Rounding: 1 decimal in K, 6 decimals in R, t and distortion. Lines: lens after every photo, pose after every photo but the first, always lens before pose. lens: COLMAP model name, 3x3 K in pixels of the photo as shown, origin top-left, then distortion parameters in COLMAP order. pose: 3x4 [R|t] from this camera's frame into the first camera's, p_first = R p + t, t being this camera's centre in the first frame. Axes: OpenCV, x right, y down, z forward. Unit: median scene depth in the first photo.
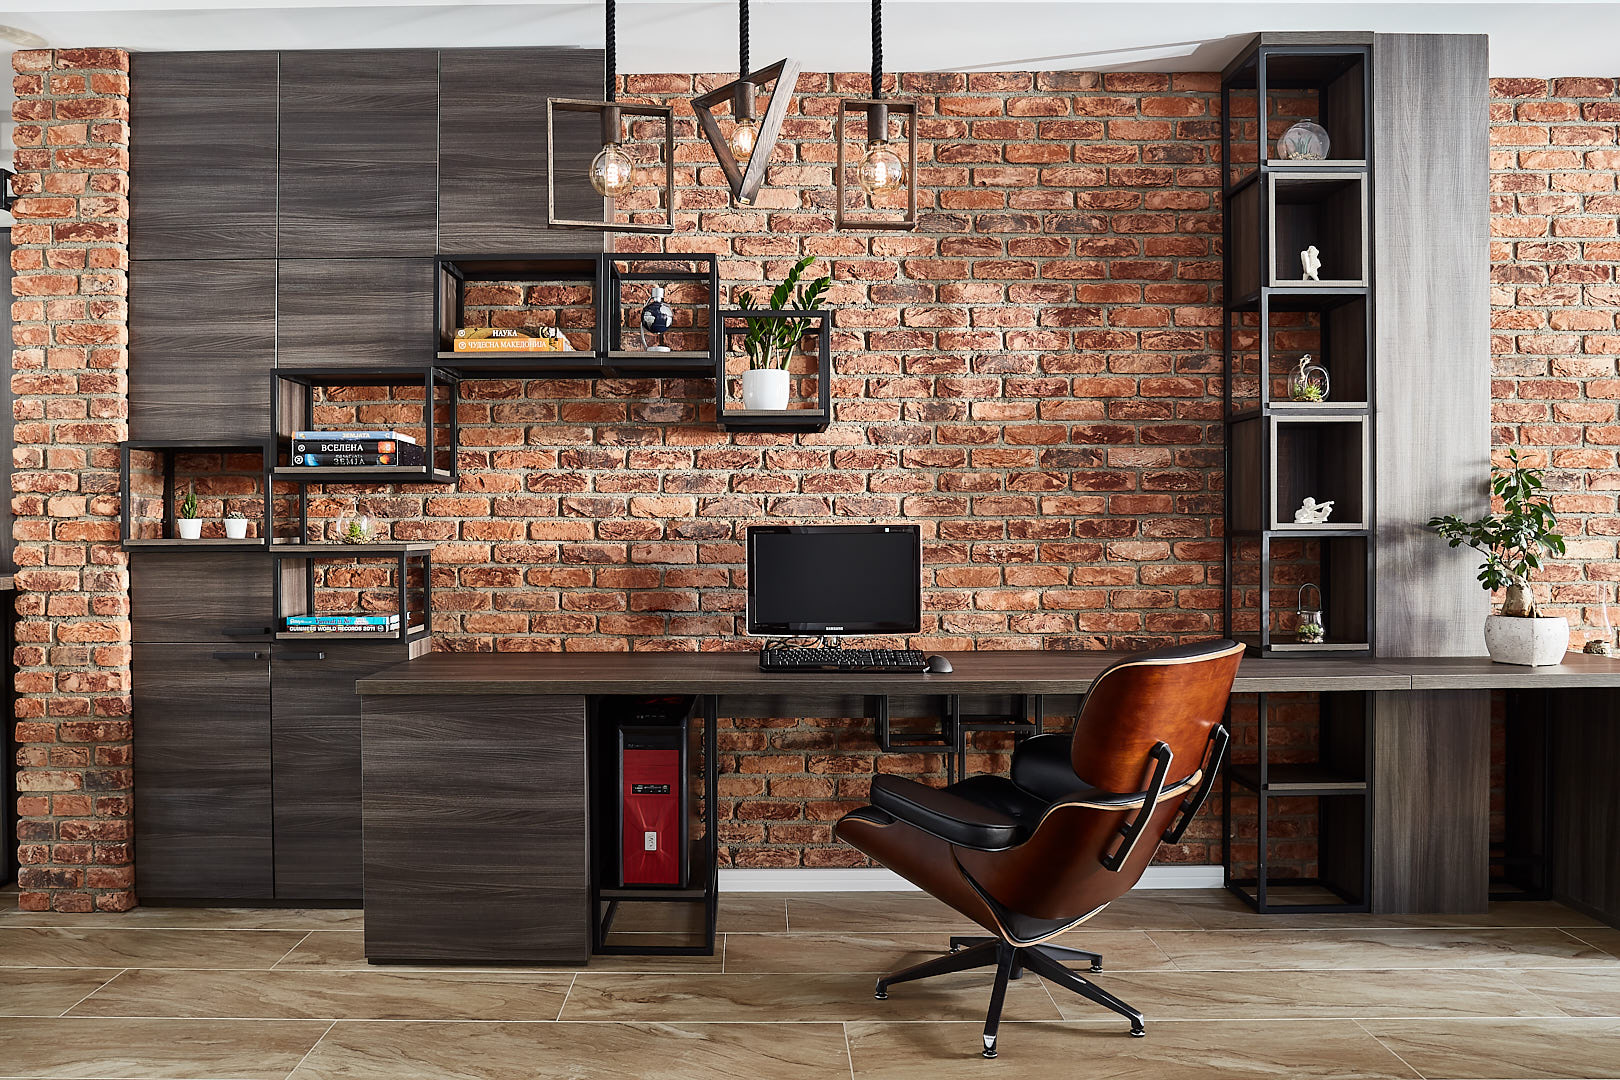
lens RADIAL K [[1124.1, 0, 774.1], [0, 1124.1, 531.6], [0, 0, 1]] dist [-0.043201, 0.022710]
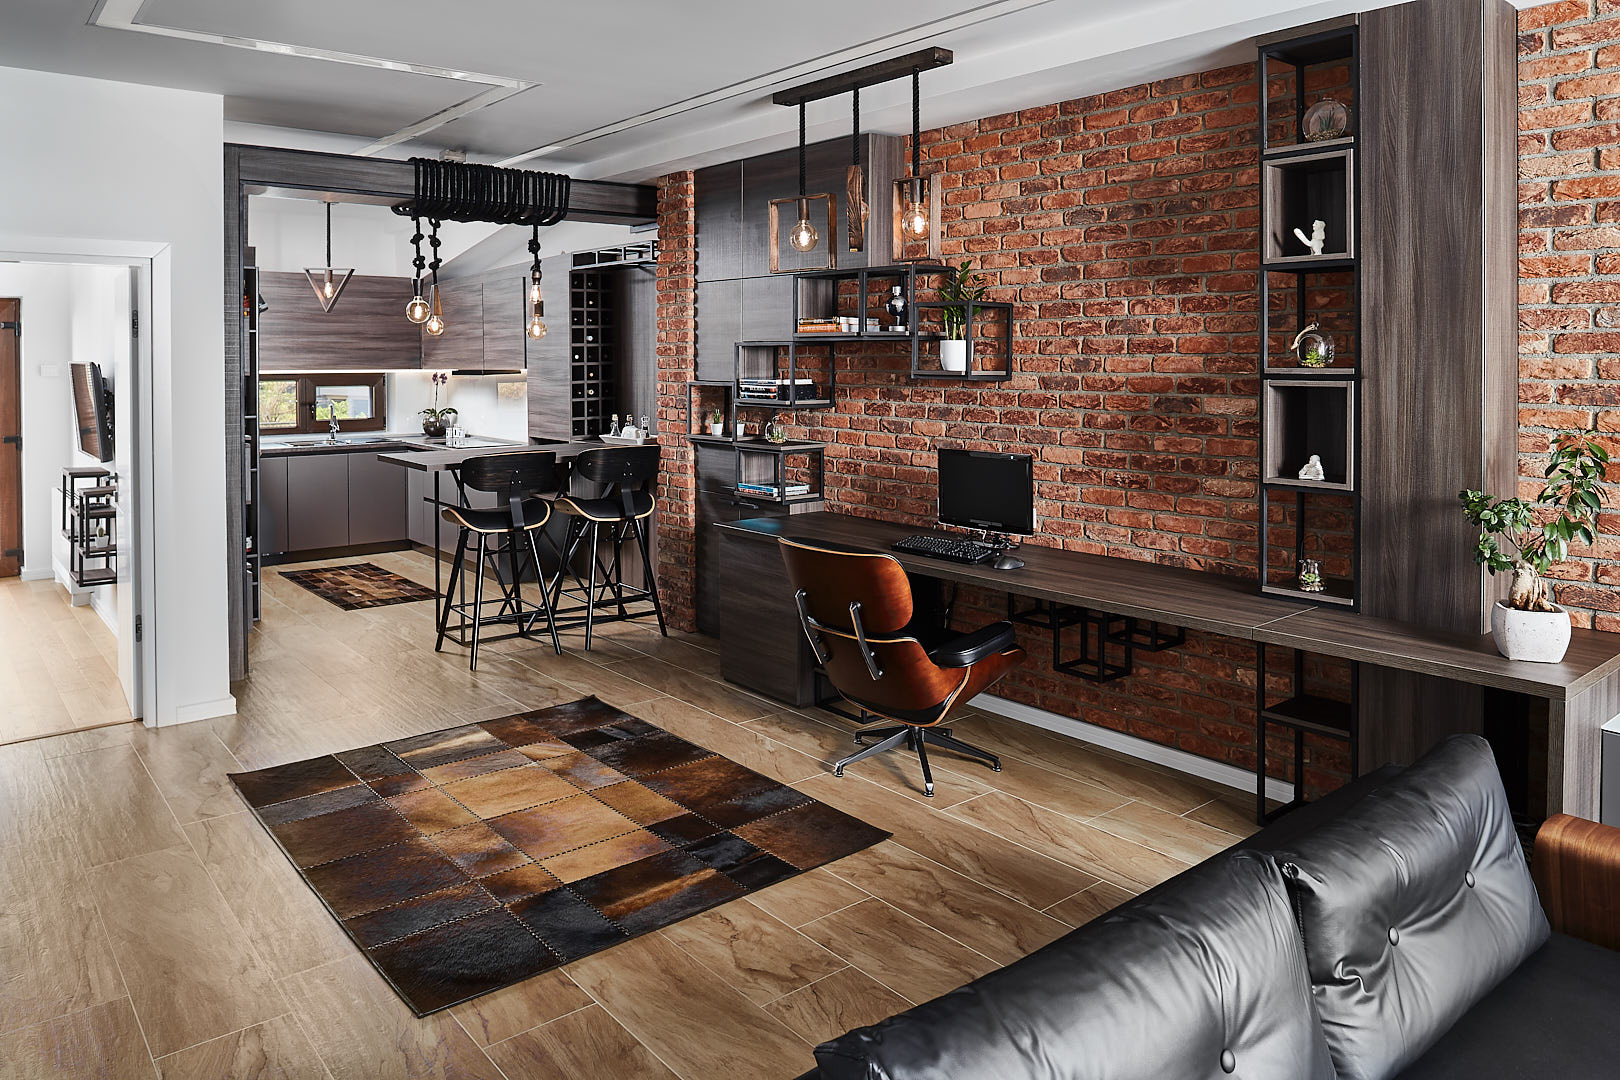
lens RADIAL K [[1127.7, 0, 777.4], [0, 1127.7, 370.3], [0, 0, 1]] dist [-0.032276, 0.007242]
pose [[0.629186, 0.010587, -0.777182, 0.924162], [-0.005813, 0.999943, 0.008915, -0.110580], [0.777233, -0.001092, 0.629212, -0.075436]]
